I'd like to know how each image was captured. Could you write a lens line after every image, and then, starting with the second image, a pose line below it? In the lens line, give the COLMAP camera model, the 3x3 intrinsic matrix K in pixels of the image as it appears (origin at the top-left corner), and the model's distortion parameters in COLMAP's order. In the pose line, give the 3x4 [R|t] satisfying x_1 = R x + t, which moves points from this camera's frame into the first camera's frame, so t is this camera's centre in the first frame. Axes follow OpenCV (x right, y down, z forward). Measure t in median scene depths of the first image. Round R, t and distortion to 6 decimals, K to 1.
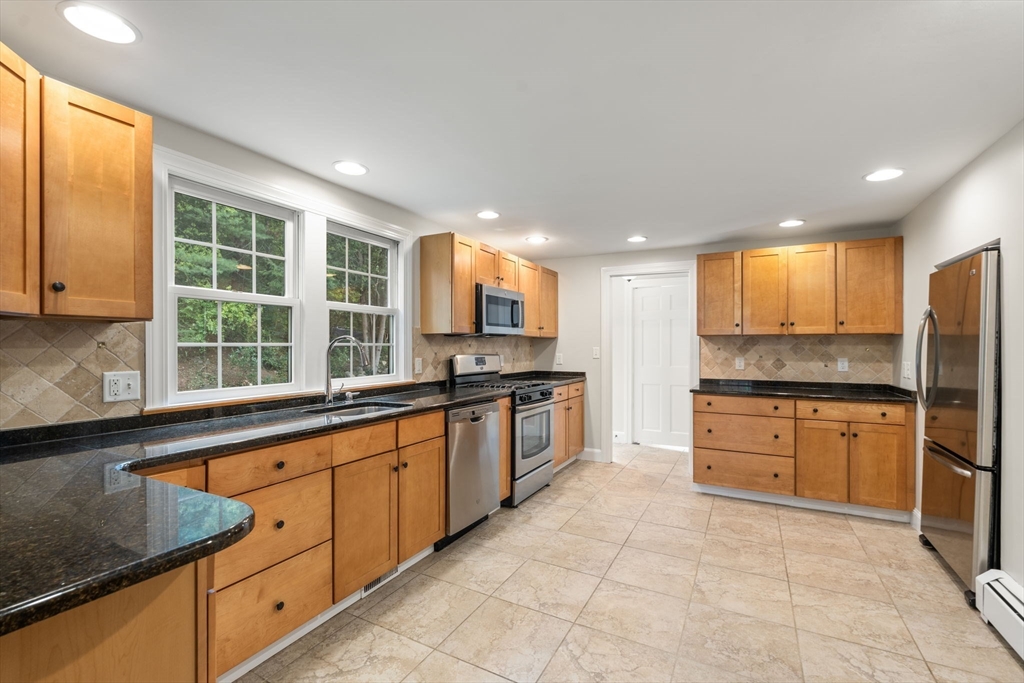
lens RADIAL K [[450.6, 0, 511.9], [0, 450.6, 343.7], [0, 0, 1]] dist [-0.001686, 0.000742]
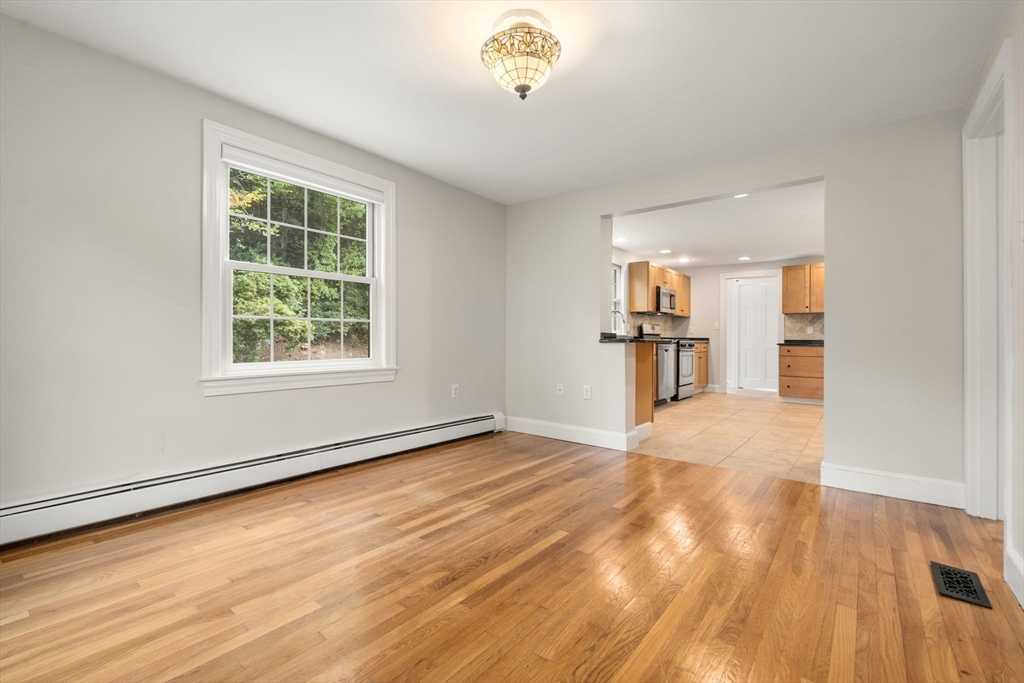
lens RADIAL K [[450.6, 0, 511.5], [0, 450.6, 334.8], [0, 0, 1]] dist [-0.001686, 0.000742]
pose [[0.984494, 0.004150, -0.175371, -0.367109], [-0.005143, 0.999973, -0.005209, 0.093298], [0.175345, 0.006030, 0.984489, -1.052743]]
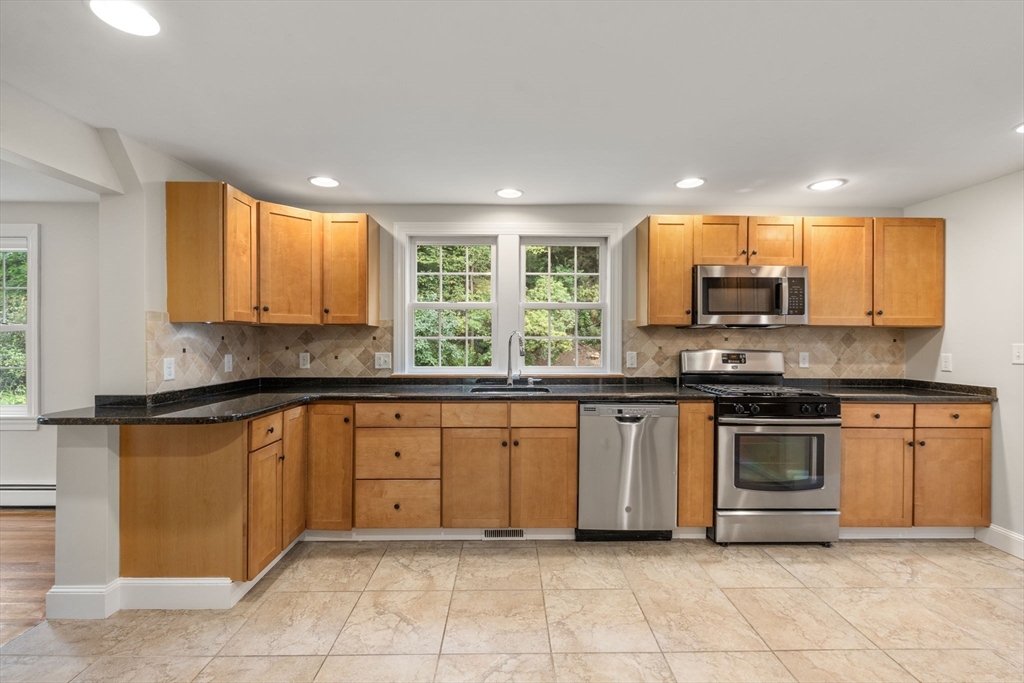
lens RADIAL K [[450.6, 0, 511.4], [0, 450.6, 339.2], [0, 0, 1]] dist [-0.001686, 0.000742]
pose [[0.482048, 0.003232, -0.876139, 0.520931], [0.000991, 0.999991, 0.004234, 0.000211], [0.876144, -0.002909, 0.482040, 0.302984]]
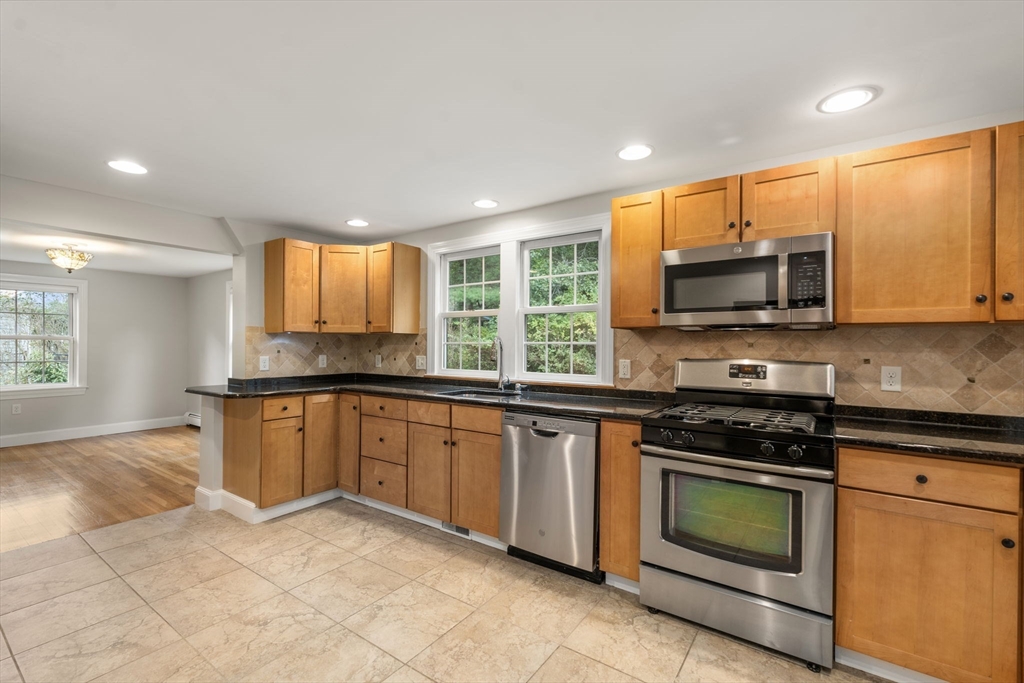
lens RADIAL K [[450.6, 0, 511.4], [0, 450.6, 340.8], [0, 0, 1]] dist [-0.001686, 0.000742]
pose [[-0.128992, -0.006288, -0.991626, 0.643509], [0.000864, 0.999979, -0.006454, 0.002494], [0.991645, -0.001689, -0.128984, 0.900450]]
